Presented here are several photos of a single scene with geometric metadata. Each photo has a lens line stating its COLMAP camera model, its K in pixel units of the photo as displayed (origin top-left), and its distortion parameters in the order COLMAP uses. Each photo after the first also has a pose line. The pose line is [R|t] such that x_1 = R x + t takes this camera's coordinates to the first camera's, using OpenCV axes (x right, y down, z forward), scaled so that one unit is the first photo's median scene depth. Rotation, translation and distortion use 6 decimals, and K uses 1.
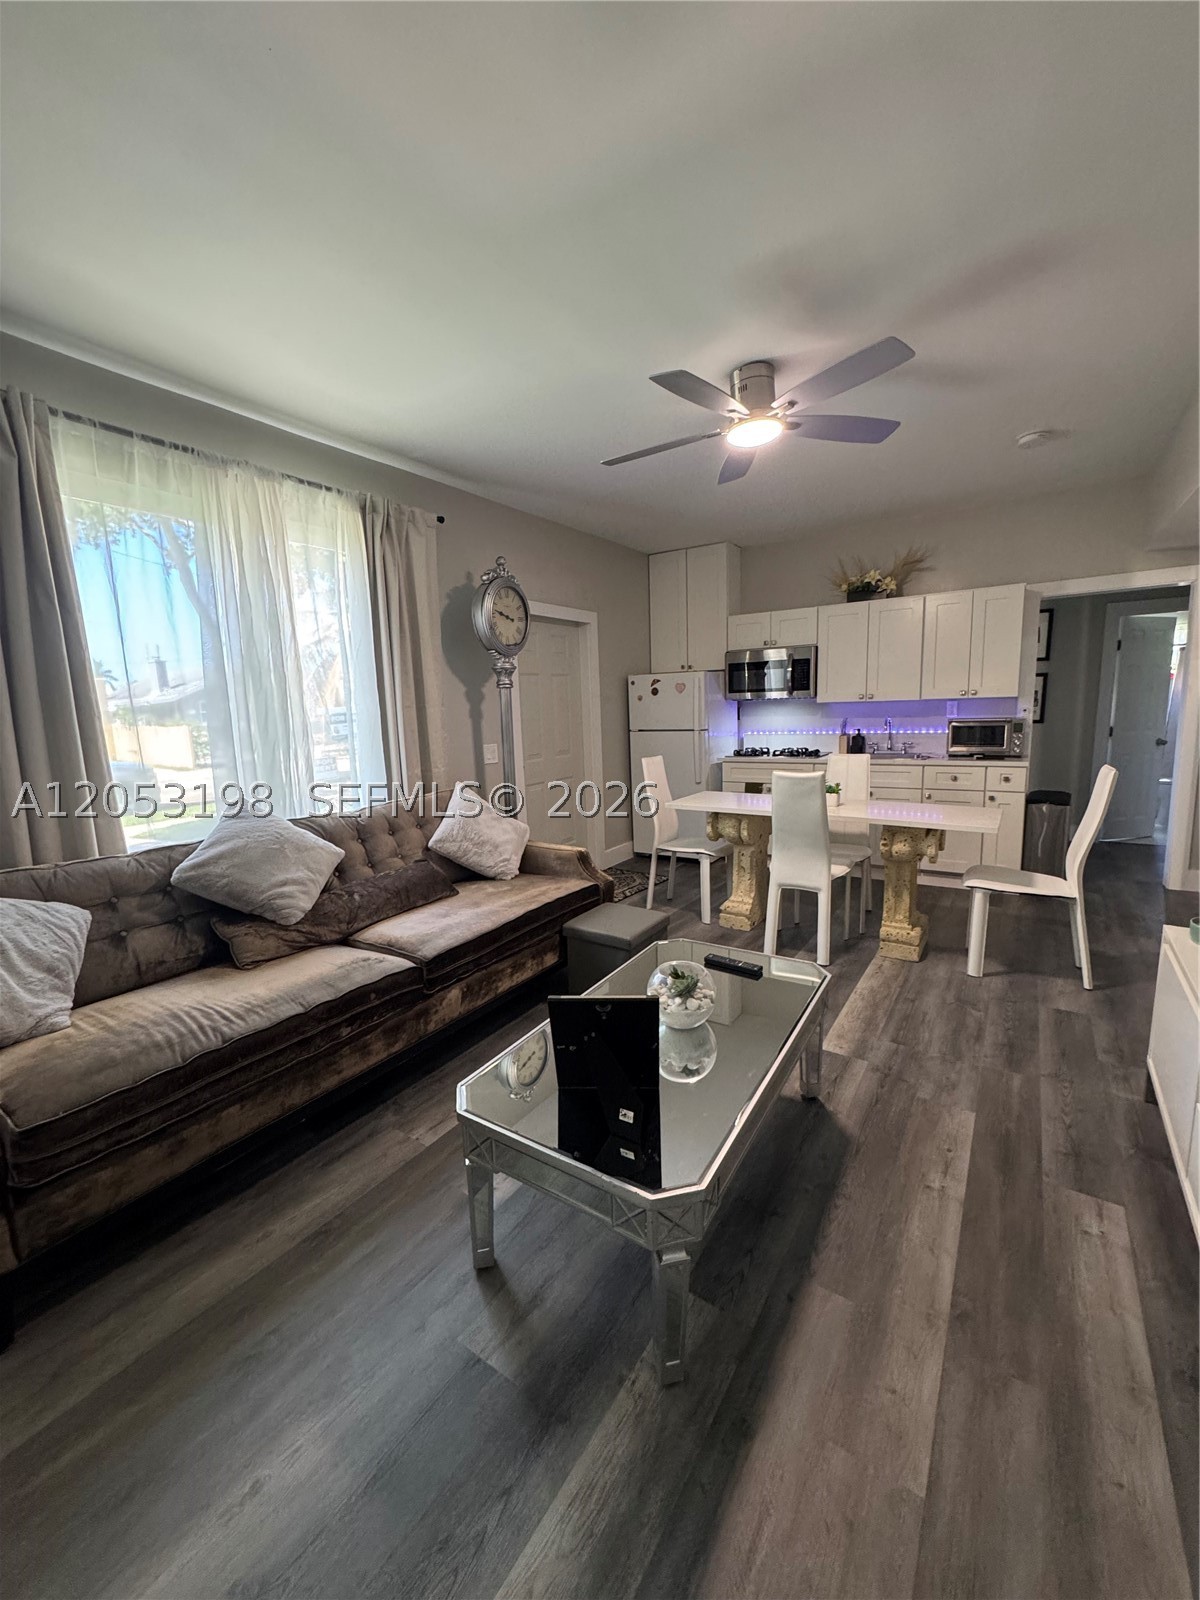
lens RADIAL K [[633.7, 0, 597.7], [0, 633.7, 804.2], [0, 0, 1]] dist [0.000531, 0.000117]
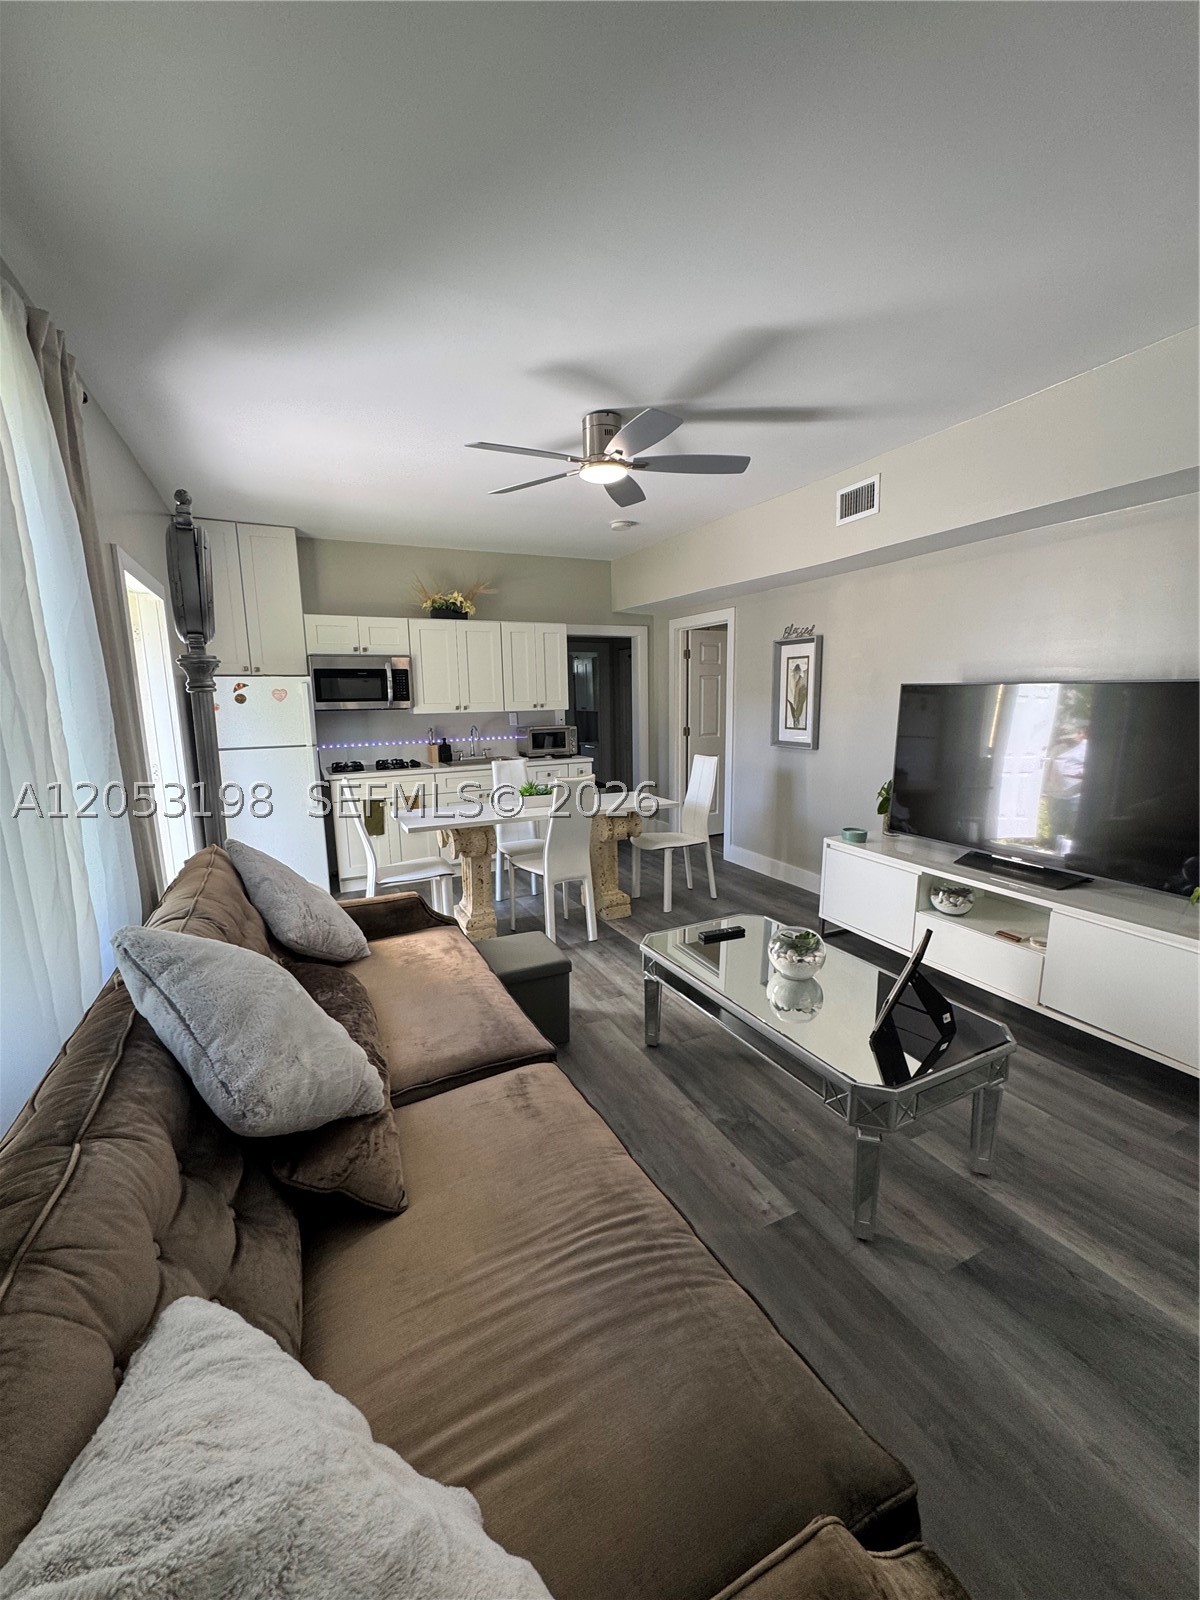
lens RADIAL K [[633.7, 0, 591.2], [0, 633.7, 803.7], [0, 0, 1]] dist [0.000531, 0.000117]
pose [[0.516151, -0.118205, 0.848301, -0.507927], [0.130943, 0.989678, 0.058233, -0.052751], [-0.846429, 0.081022, 0.526302, 0.317796]]
